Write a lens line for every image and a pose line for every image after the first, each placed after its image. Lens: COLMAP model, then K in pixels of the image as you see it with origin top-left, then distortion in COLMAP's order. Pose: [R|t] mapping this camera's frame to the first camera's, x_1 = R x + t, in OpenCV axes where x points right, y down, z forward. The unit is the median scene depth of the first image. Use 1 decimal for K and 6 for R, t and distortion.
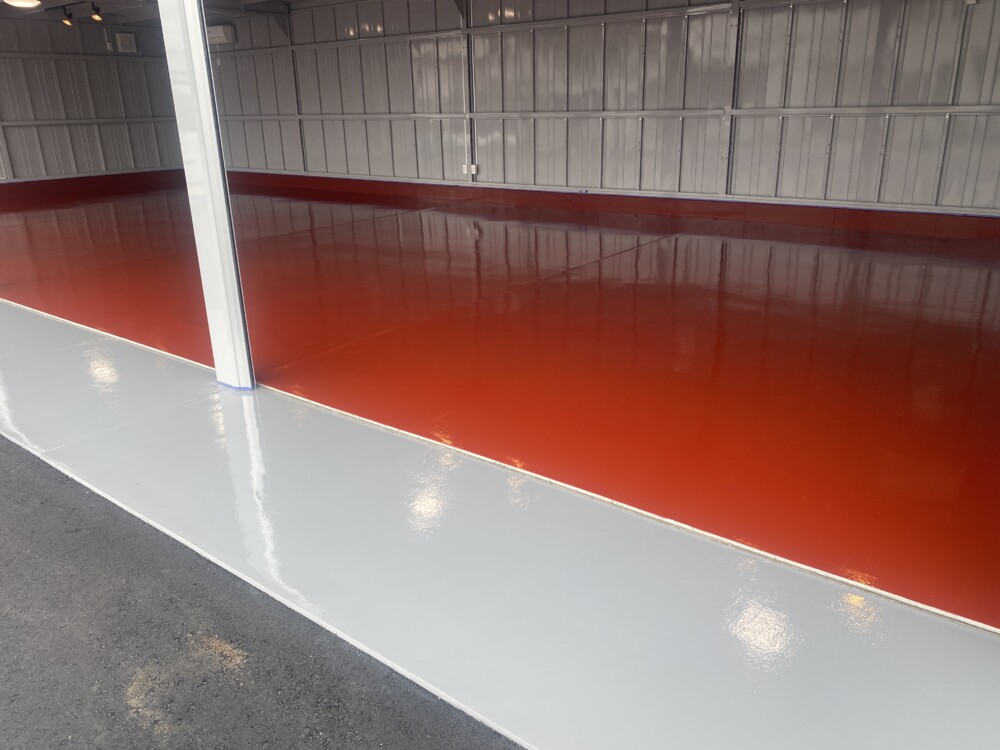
lens RADIAL K [[772.8, 0, 506.0], [0, 772.8, 375.0], [0, 0, 1]] dist [0.027346, -0.027129]
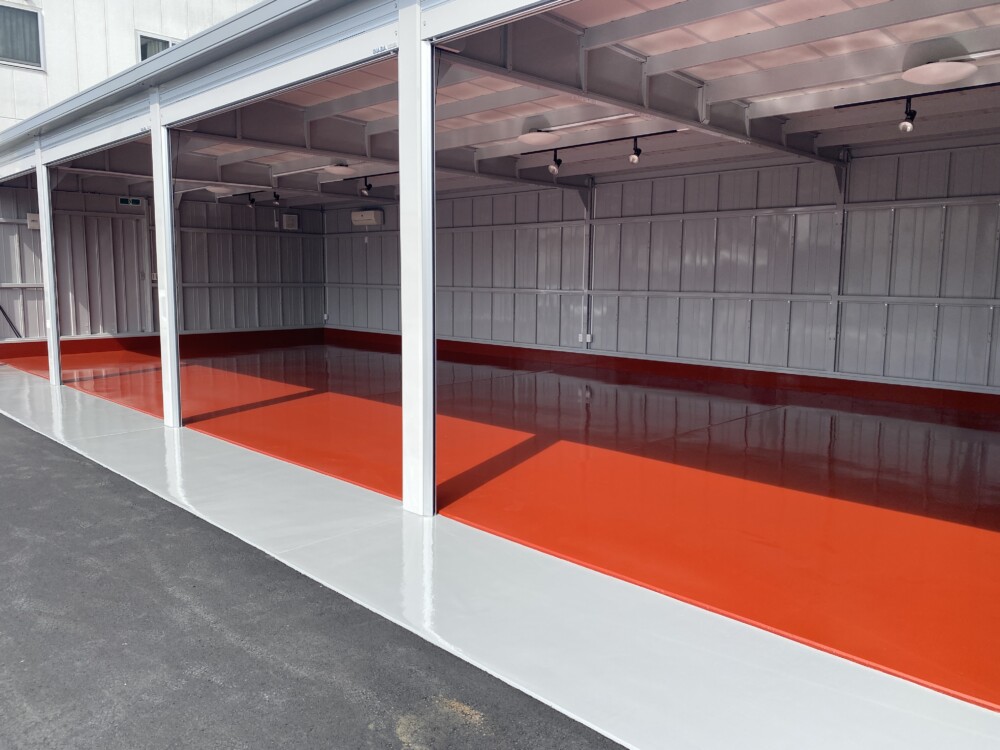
lens RADIAL K [[772.8, 0, 499.3], [0, 772.8, 367.9], [0, 0, 1]] dist [0.027346, -0.027129]
pose [[0.991971, 0.044323, -0.118442, -0.044830], [-0.068788, 0.975010, -0.211244, 0.018923], [0.106120, 0.217695, 0.970231, -0.081490]]
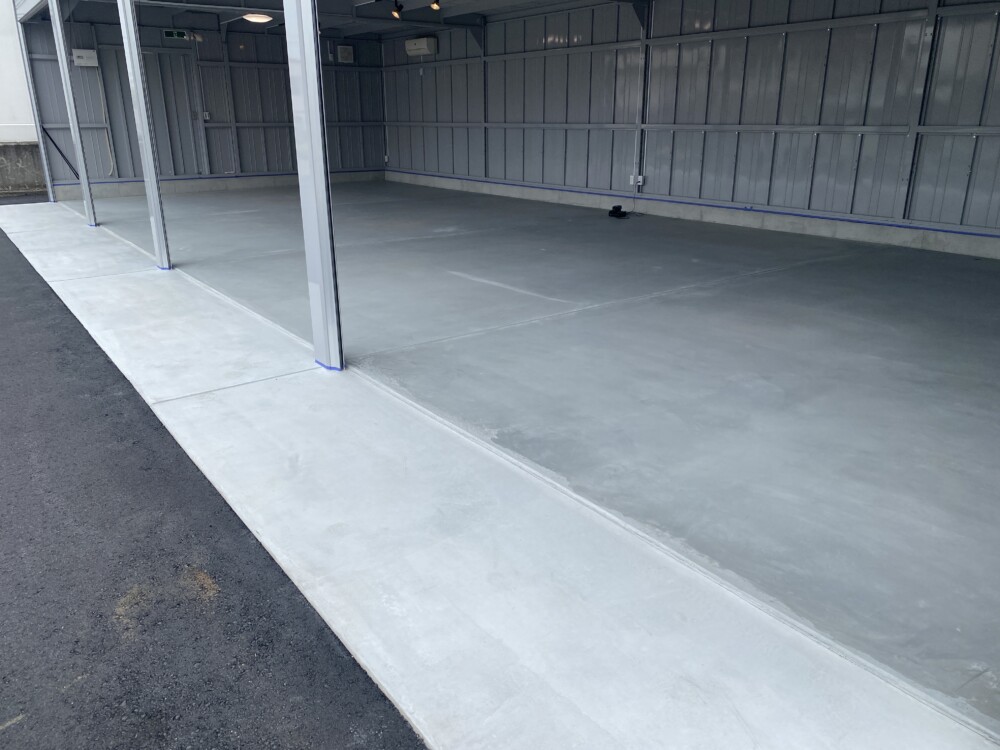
lens RADIAL K [[772.8, 0, 498.6], [0, 772.8, 380.2], [0, 0, 1]] dist [0.027346, -0.027129]
pose [[0.961559, 0.106284, -0.253194, 0.077374], [-0.107647, 0.994153, 0.008507, -0.000312], [0.252618, 0.019076, 0.967378, -0.002147]]
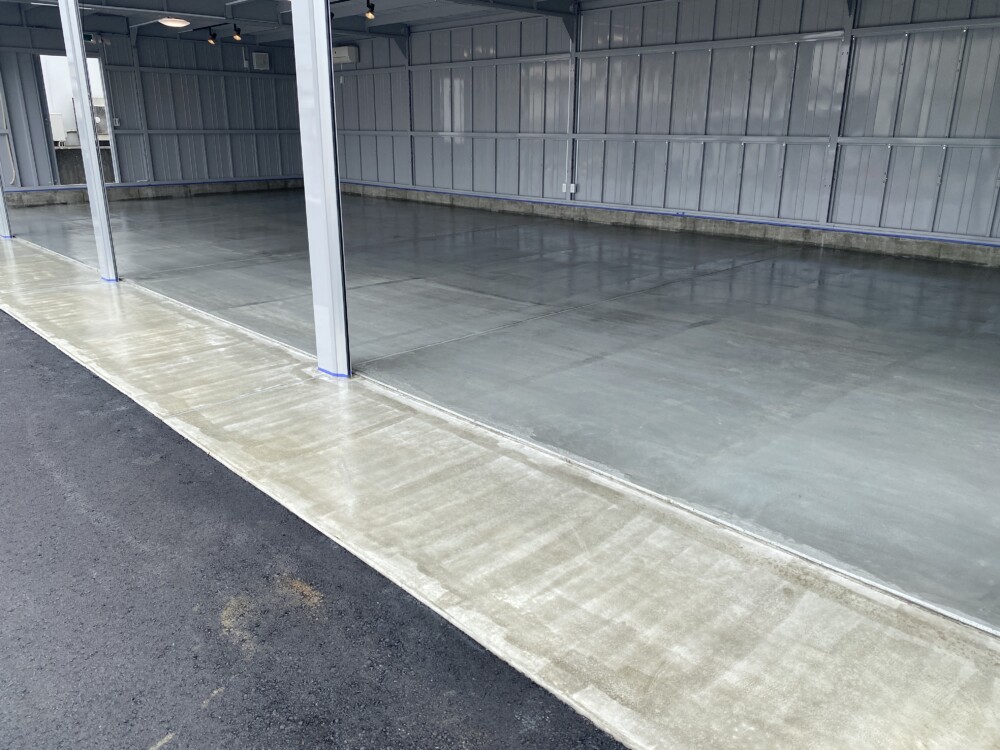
lens RADIAL K [[772.8, 0, 495.5], [0, 772.8, 371.6], [0, 0, 1]] dist [0.027346, -0.027129]
pose [[0.989003, 0.068760, -0.130937, 0.009908], [-0.072517, 0.997075, -0.024140, 0.010337], [0.128894, 0.033369, 0.991097, -0.024483]]
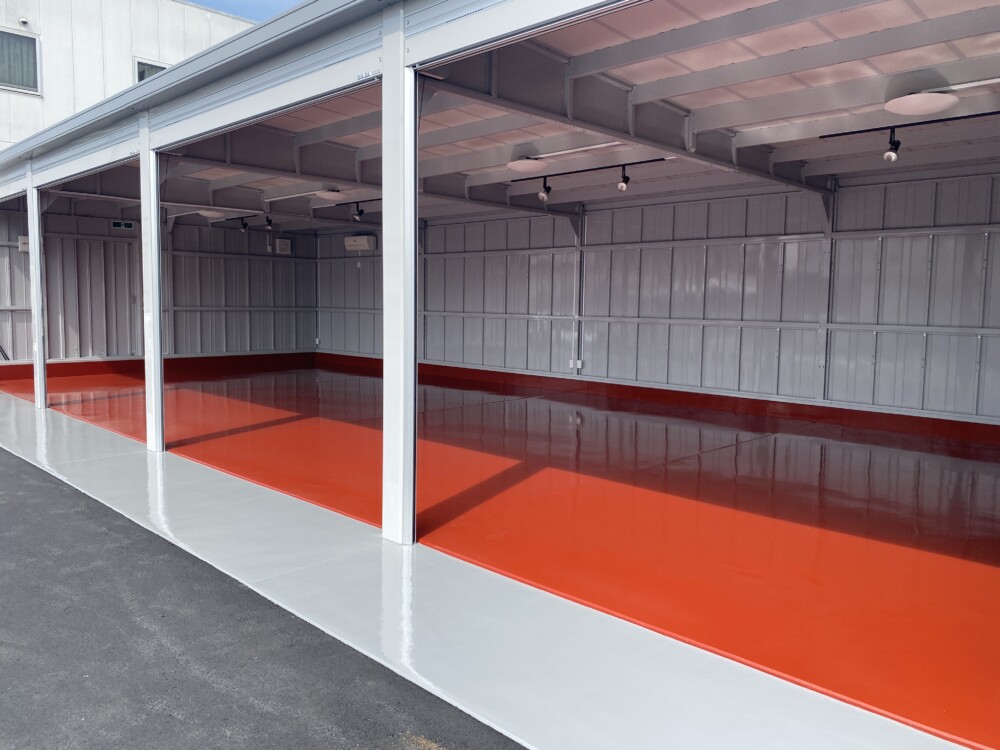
lens RADIAL K [[772.8, 0, 499.0], [0, 772.8, 367.3], [0, 0, 1]] dist [0.027346, -0.027129]
pose [[0.992275, 0.046899, -0.114854, -0.036003], [-0.073983, 0.966855, -0.244372, 0.016875], [0.099587, 0.250981, 0.962856, -0.075835]]
